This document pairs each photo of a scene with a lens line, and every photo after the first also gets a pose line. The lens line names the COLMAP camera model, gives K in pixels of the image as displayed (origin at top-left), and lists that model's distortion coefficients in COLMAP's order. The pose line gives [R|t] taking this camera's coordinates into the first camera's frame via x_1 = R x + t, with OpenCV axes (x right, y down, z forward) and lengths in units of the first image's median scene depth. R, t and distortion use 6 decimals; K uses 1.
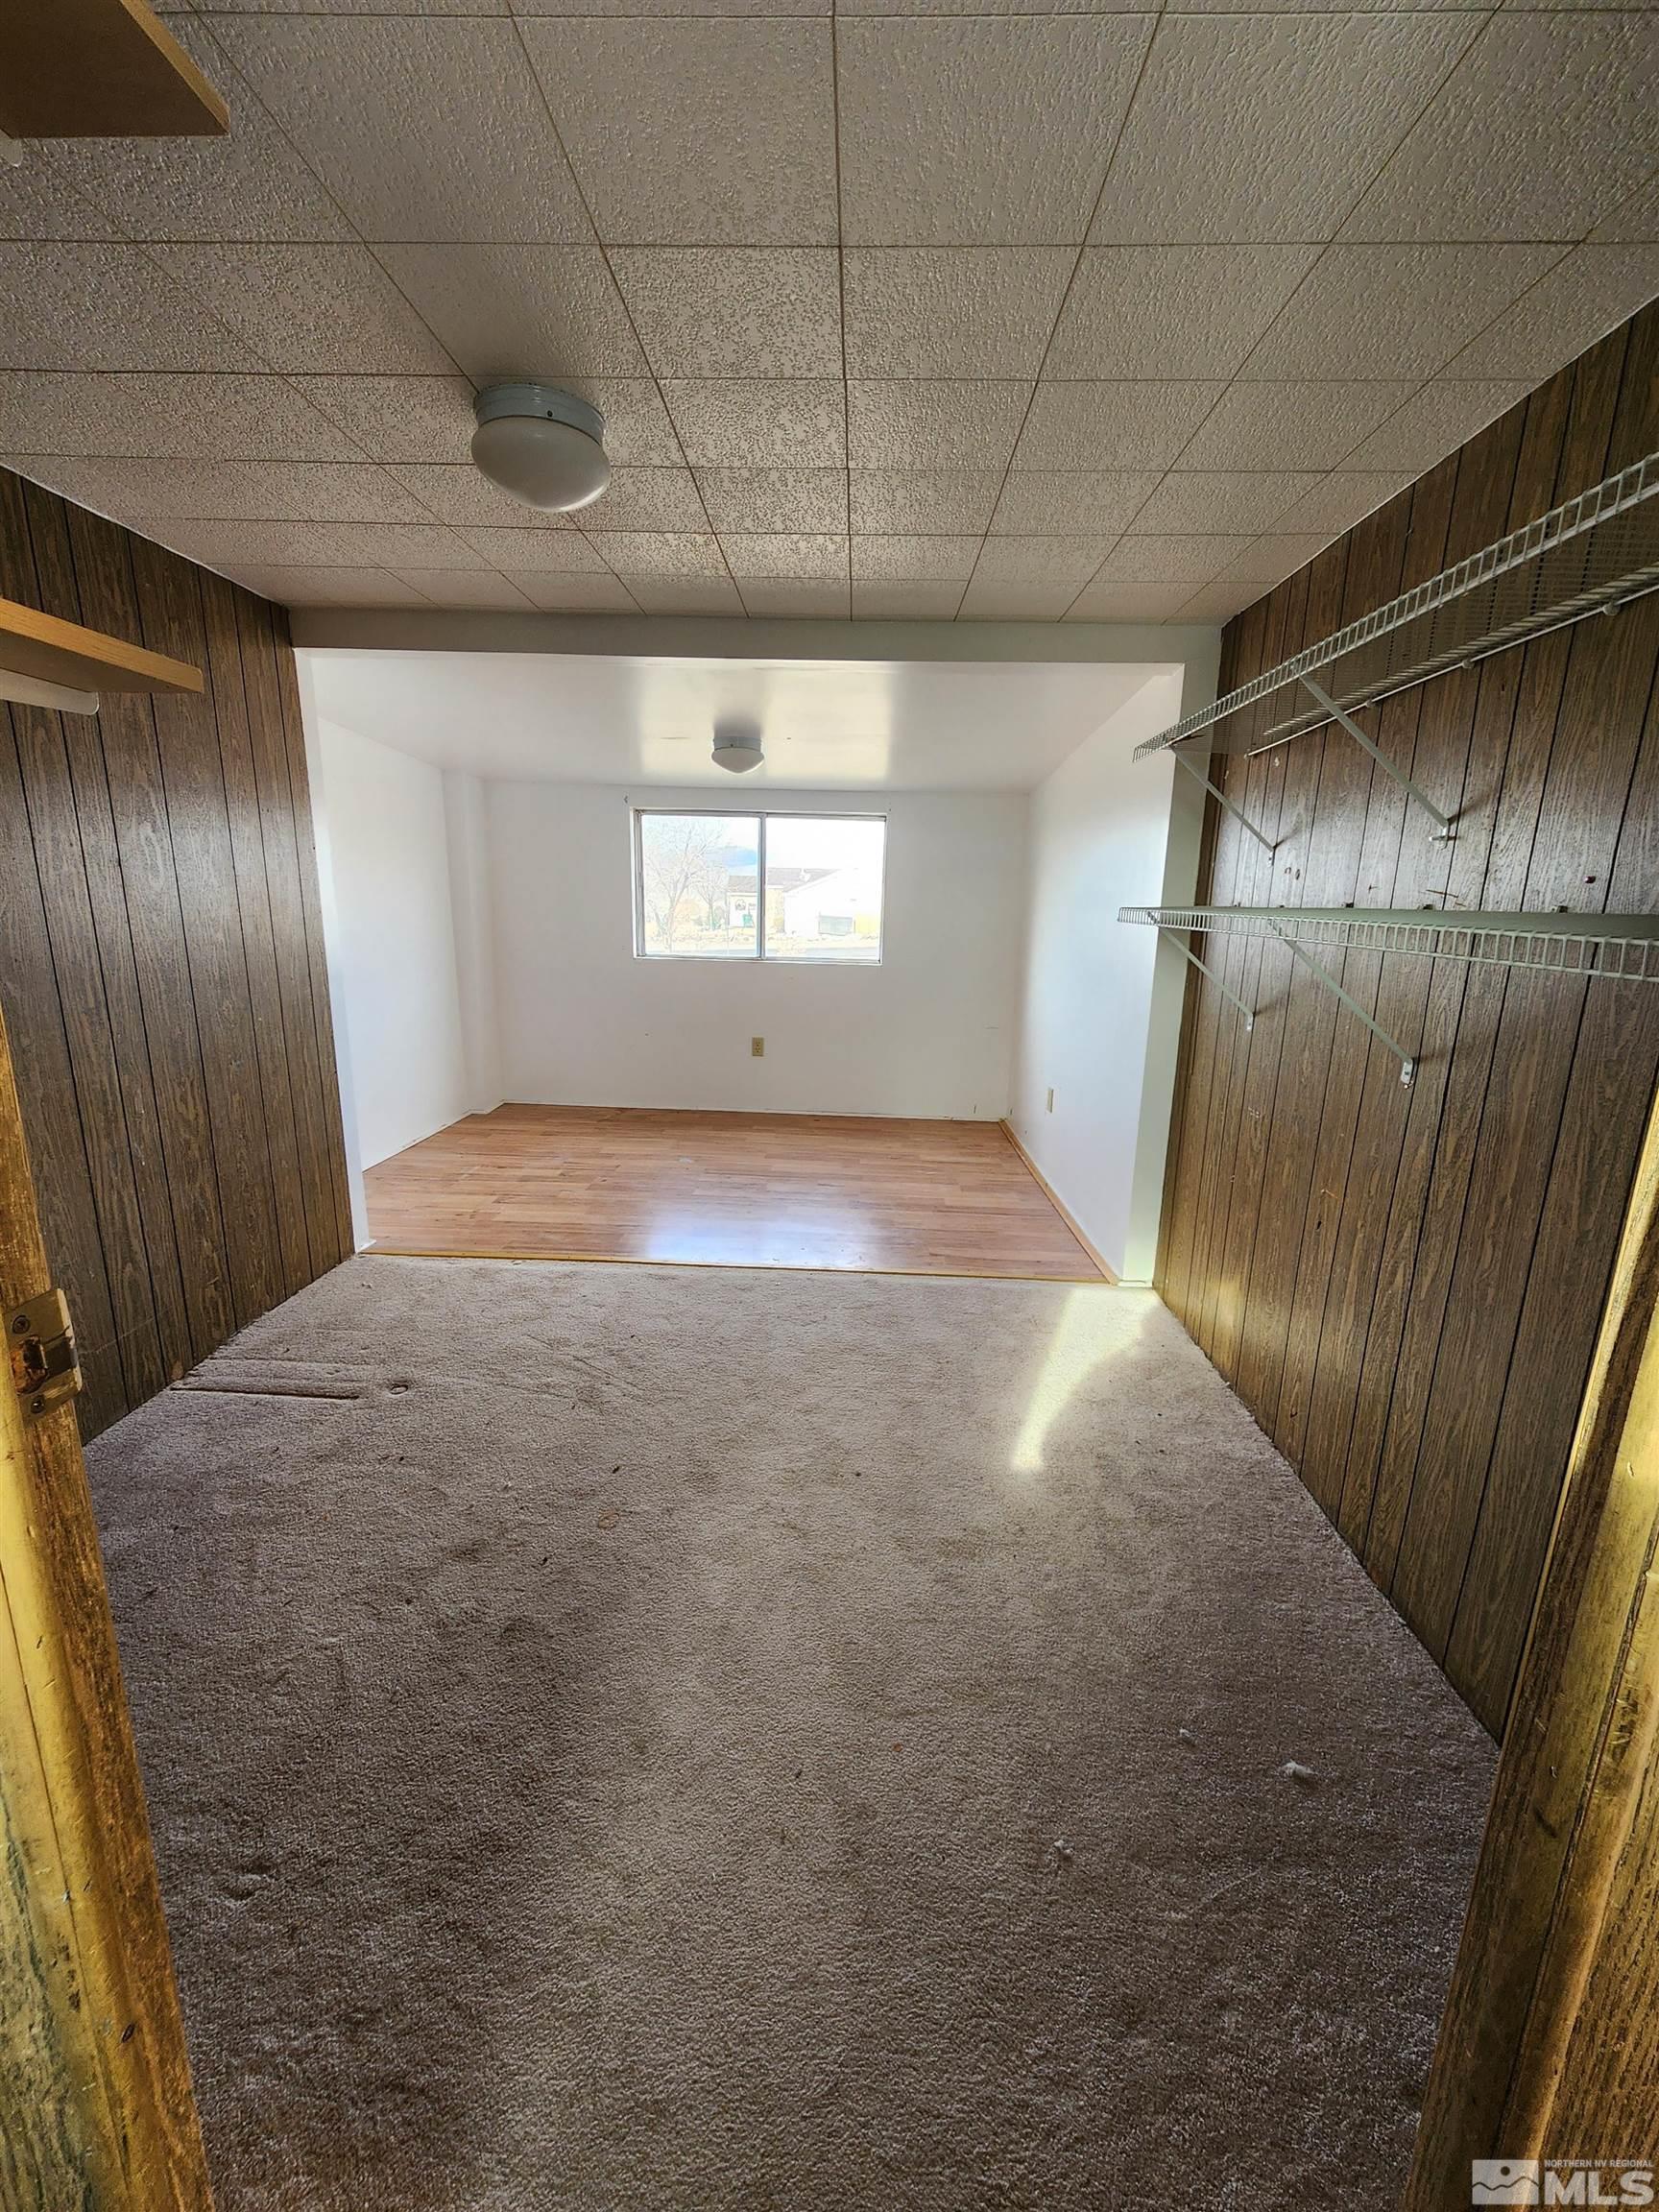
lens RADIAL K [[896.7, 0, 829.5], [0, 896.7, 1106.0], [0, 0, 1]] dist [0.000694, 0.000127]
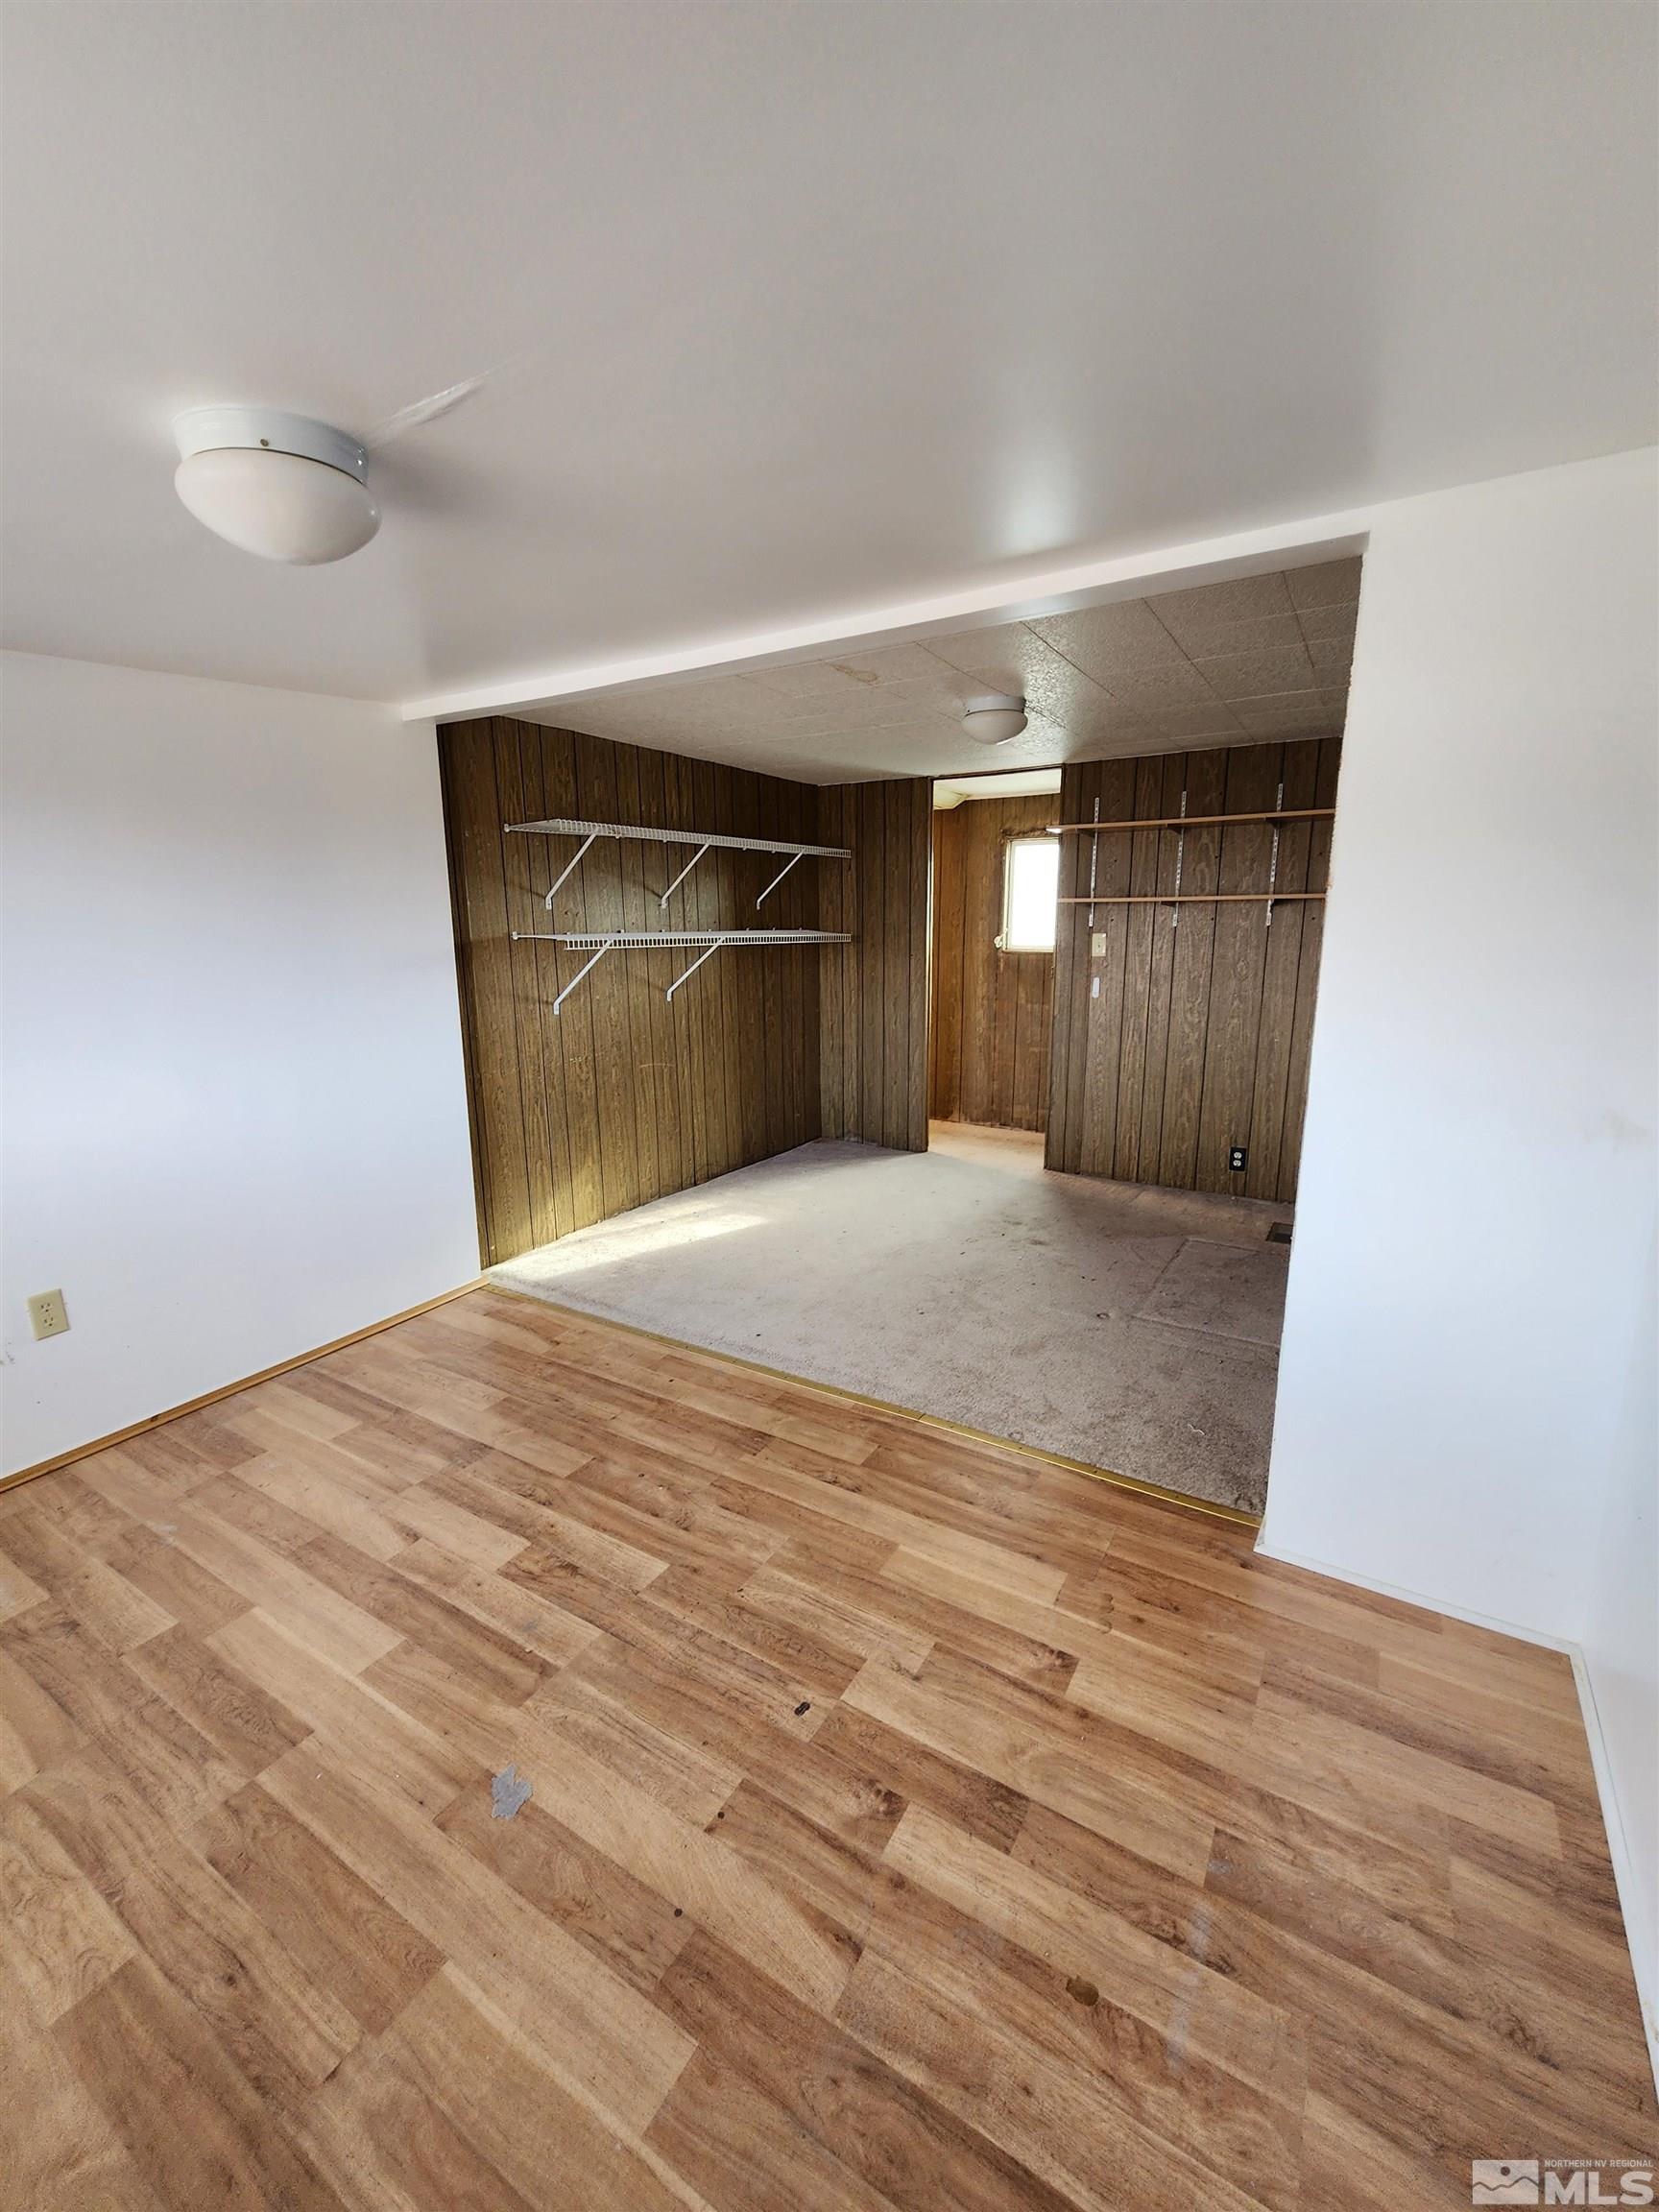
lens RADIAL K [[896.7, 0, 829.5], [0, 896.7, 1106.0], [0, 0, 1]] dist [0.000694, 0.000127]
pose [[-0.865894, -0.116311, 0.486517, -0.421865], [0.102061, 0.911056, 0.399451, -0.301995], [-0.489705, 0.395536, -0.777007, 1.204569]]
